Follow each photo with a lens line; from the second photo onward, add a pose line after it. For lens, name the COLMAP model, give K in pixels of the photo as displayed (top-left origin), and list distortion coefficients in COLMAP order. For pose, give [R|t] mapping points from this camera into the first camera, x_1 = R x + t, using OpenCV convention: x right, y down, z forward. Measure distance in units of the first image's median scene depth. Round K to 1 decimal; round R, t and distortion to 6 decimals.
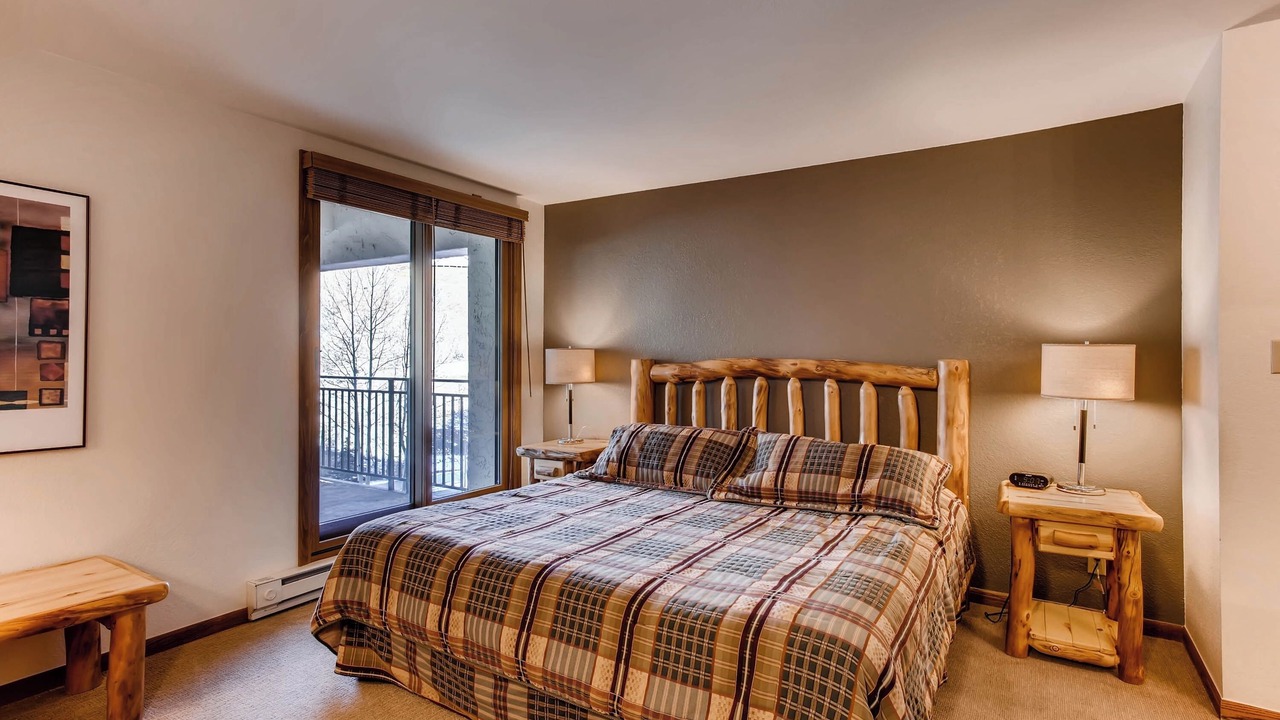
lens RADIAL K [[646.9, 0, 640.0], [0, 646.9, 360.0], [0, 0, 1]] dist [0.001051, 0.000779]
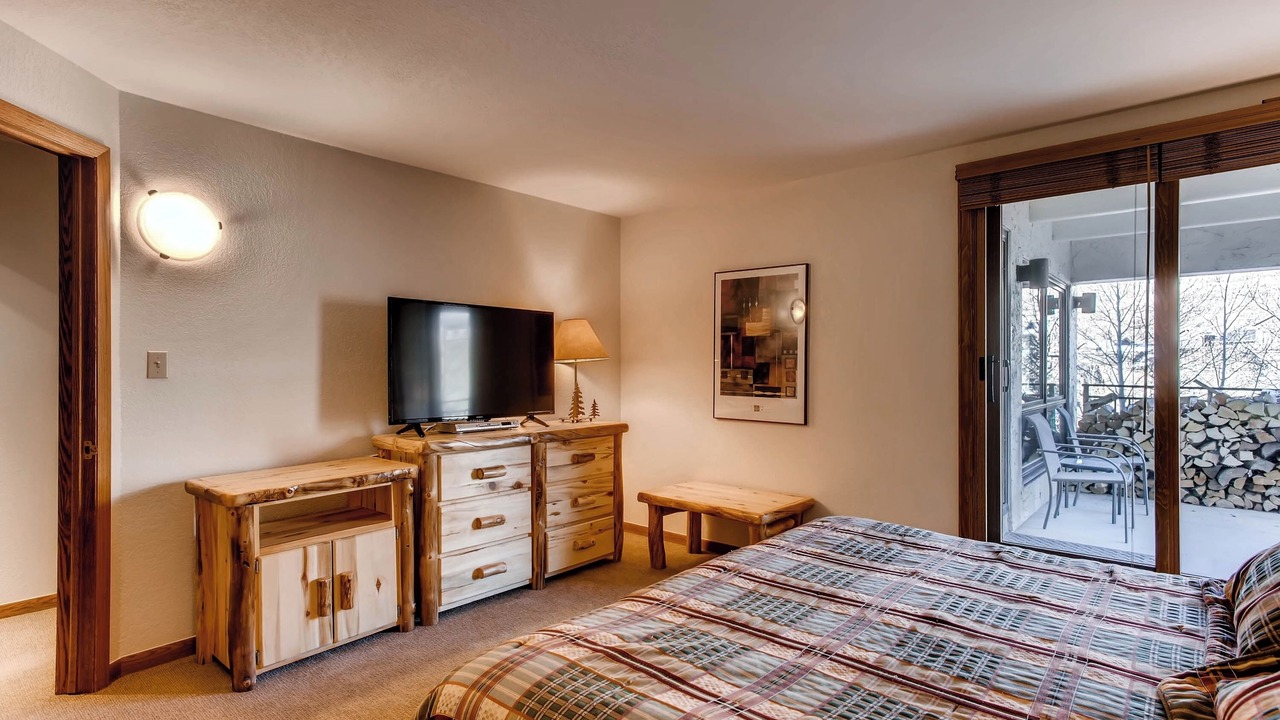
lens RADIAL K [[646.9, 0, 640.0], [0, 646.9, 360.0], [0, 0, 1]] dist [0.001051, 0.000779]
pose [[-0.161581, -0.010849, -0.986800, 0.772007], [-0.001449, 0.999941, -0.010756, -0.004752], [0.986858, -0.000308, -0.161587, 0.894980]]
